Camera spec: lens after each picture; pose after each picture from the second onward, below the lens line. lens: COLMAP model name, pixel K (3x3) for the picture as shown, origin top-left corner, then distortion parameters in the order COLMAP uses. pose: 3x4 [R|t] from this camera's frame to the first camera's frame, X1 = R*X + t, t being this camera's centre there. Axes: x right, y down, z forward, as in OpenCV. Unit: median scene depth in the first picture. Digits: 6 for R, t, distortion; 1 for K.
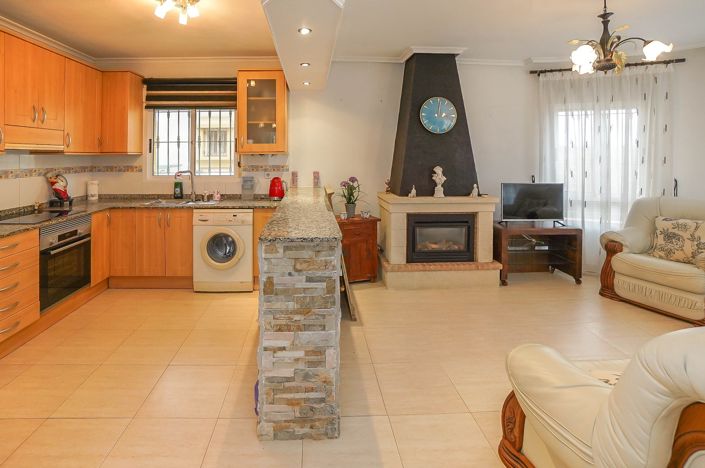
lens RADIAL K [[328.2, 0, 324.3], [0, 328.2, 151.6], [0, 0, 1]] dist [-0.018536, 0.000251]
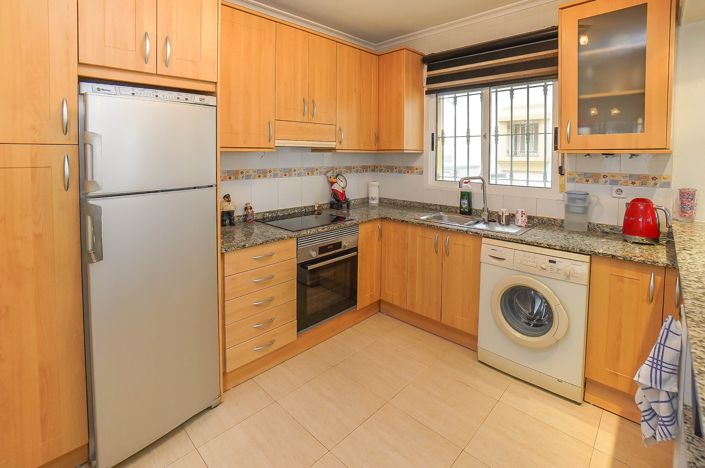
lens RADIAL K [[335.5, 0, 345.4], [0, 335.5, 159.2], [0, 0, 1]] dist [-0.042848, 0.000489]
pose [[0.684389, 0.017991, -0.728895, -0.096665], [-0.000047, 0.999697, 0.024631, 0.004331], [0.729117, -0.016823, 0.684183, 0.317860]]
